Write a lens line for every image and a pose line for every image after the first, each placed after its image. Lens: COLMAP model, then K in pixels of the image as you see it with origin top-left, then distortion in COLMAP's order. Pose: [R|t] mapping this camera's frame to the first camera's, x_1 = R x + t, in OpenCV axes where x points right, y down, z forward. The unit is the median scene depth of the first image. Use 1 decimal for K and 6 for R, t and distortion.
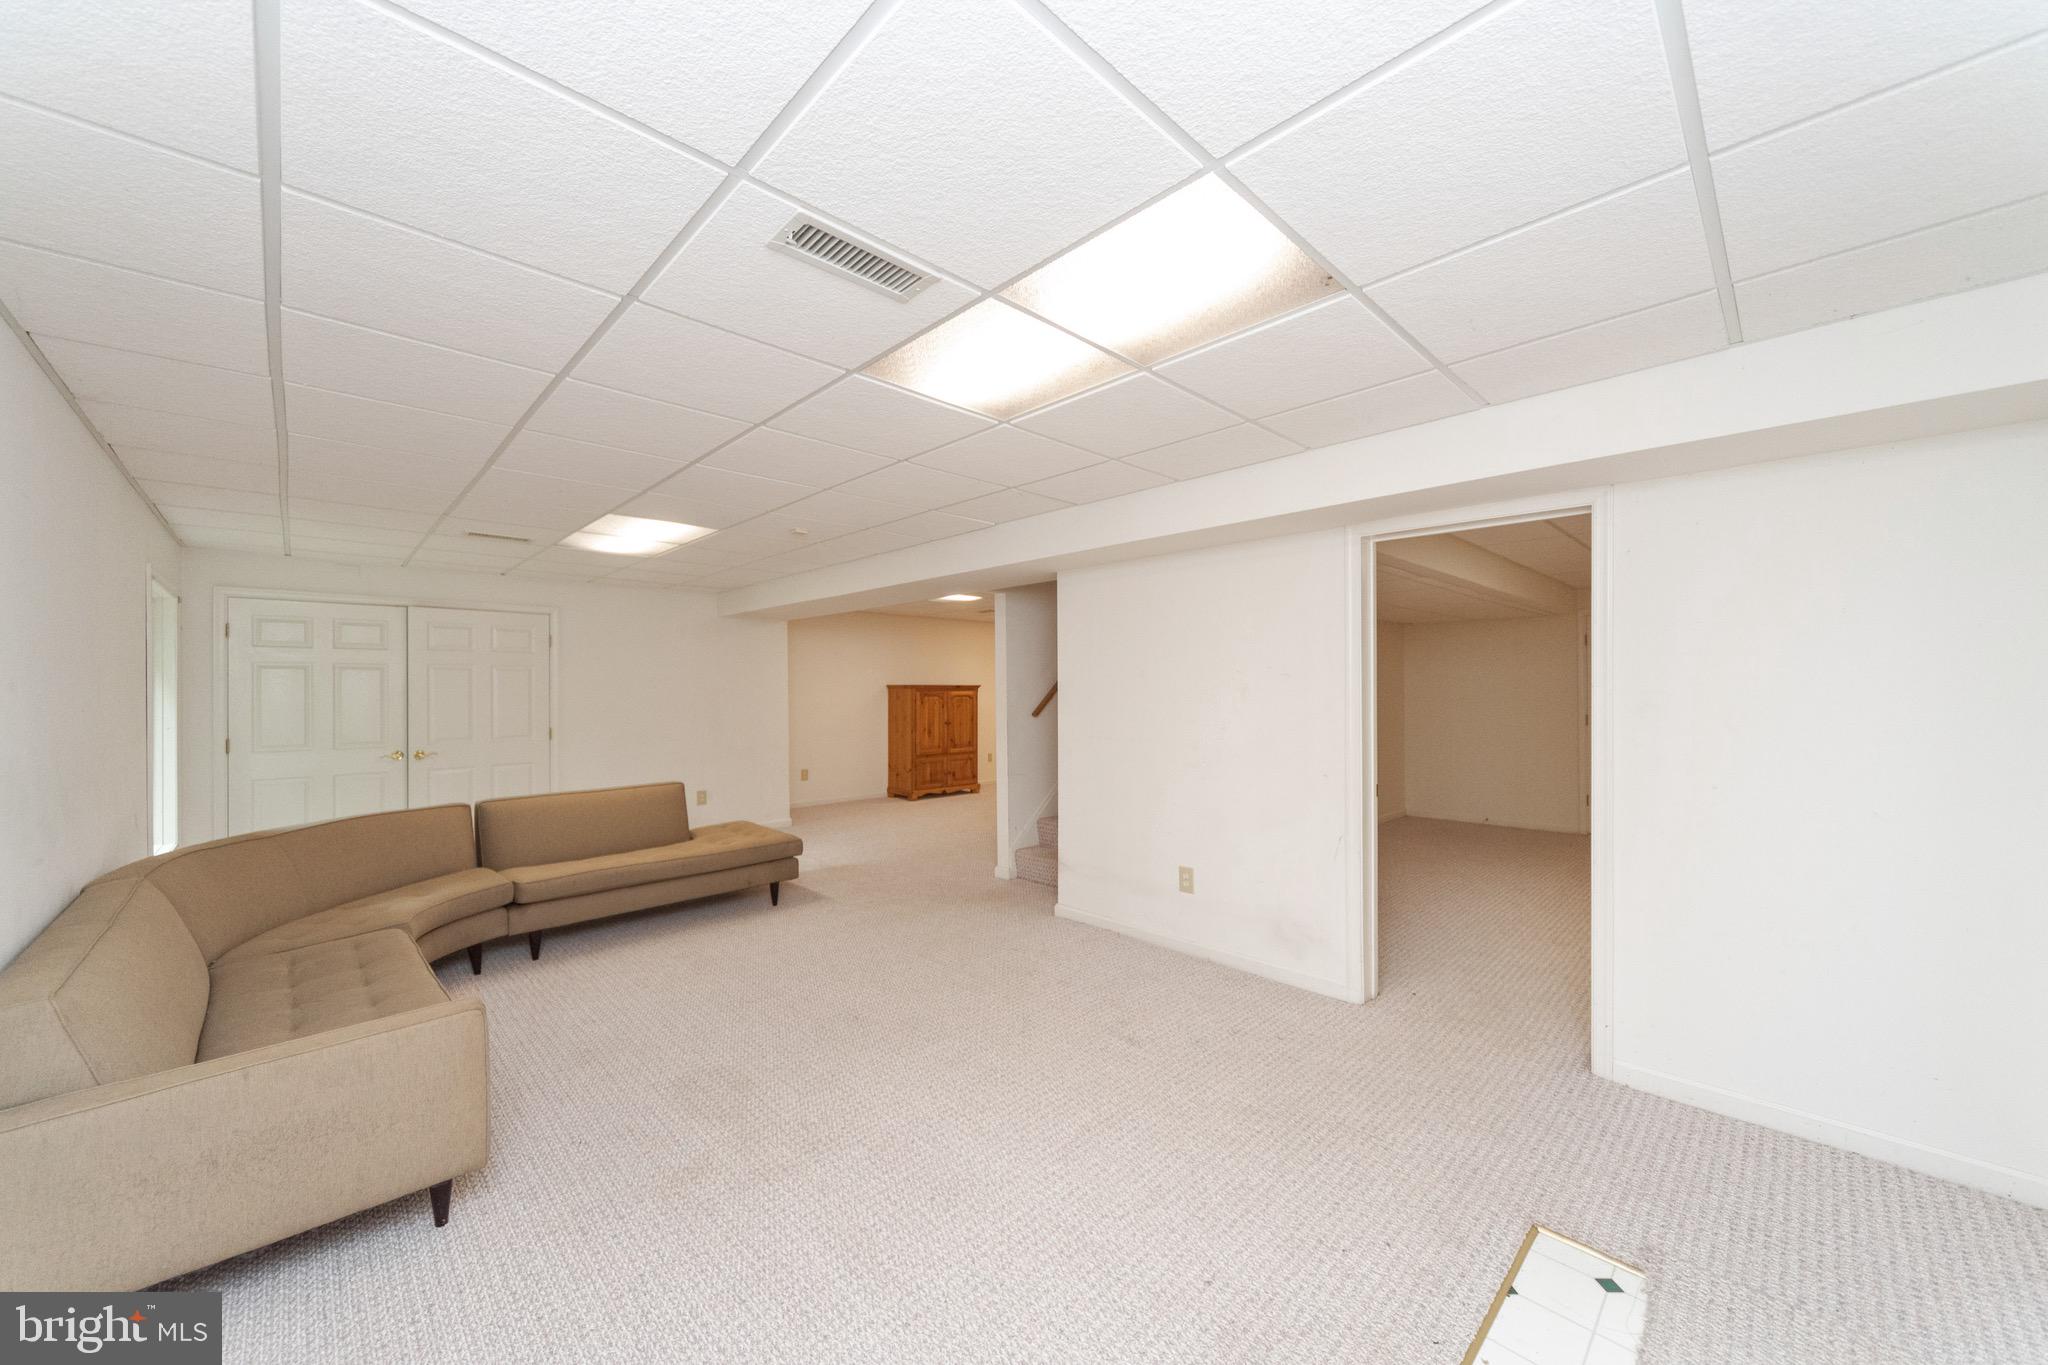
lens RADIAL K [[765.5, 0, 1014.6], [0, 765.5, 687.2], [0, 0, 1]] dist [-0.003344, -0.000151]
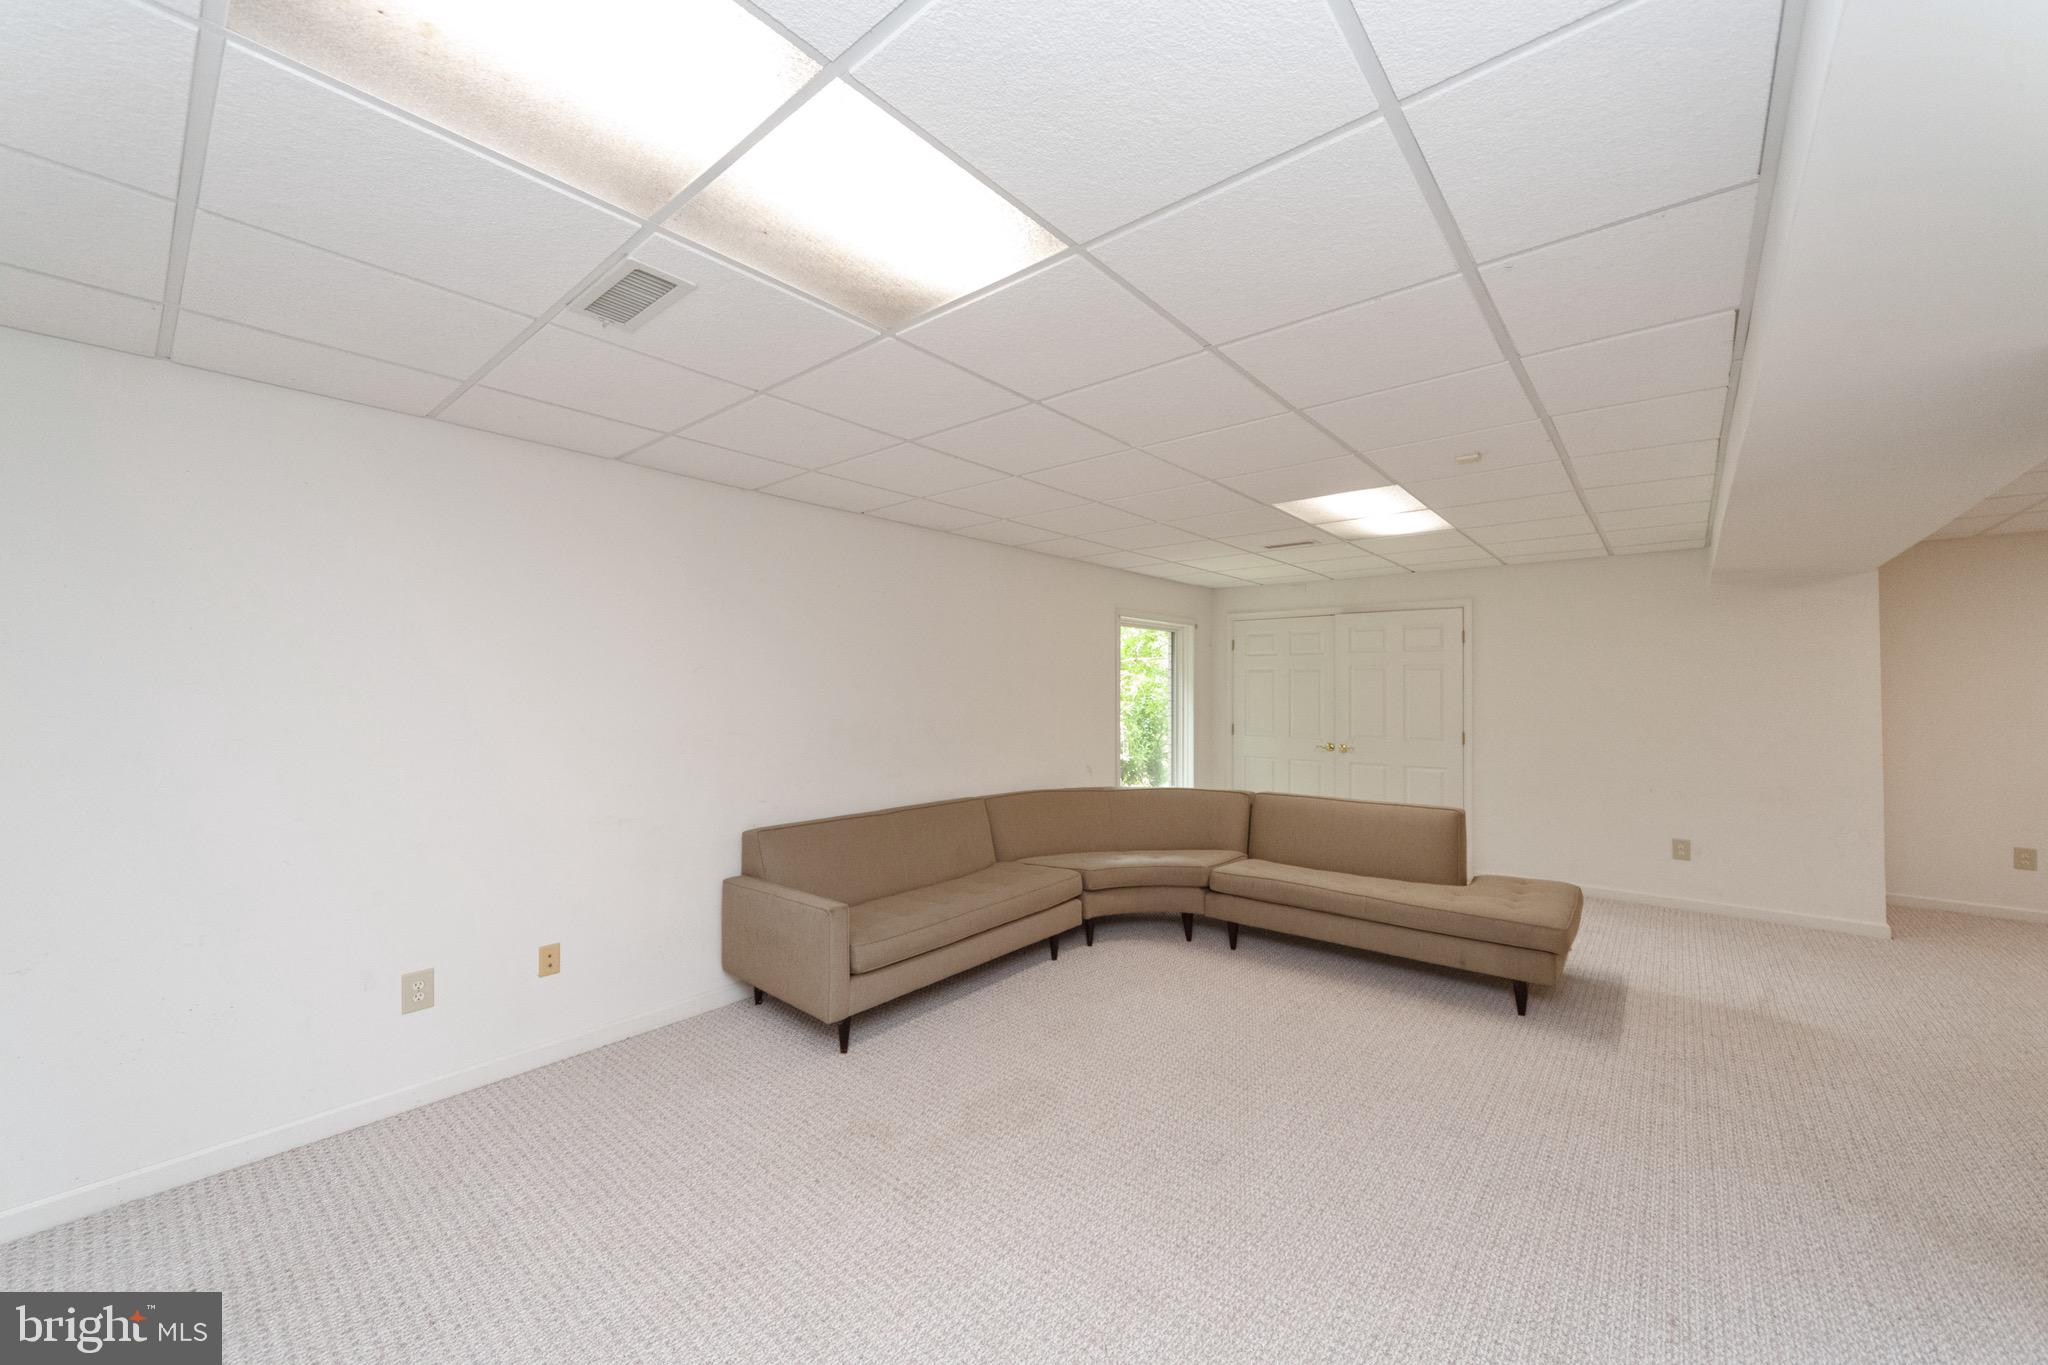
lens RADIAL K [[765.5, 0, 1016.8], [0, 765.5, 678.0], [0, 0, 1]] dist [-0.003344, -0.000151]
pose [[0.100234, -0.008938, -0.994924, 0.364938], [-0.003746, 0.999949, -0.009361, -0.001810], [0.994957, 0.004666, 0.100195, 0.574441]]
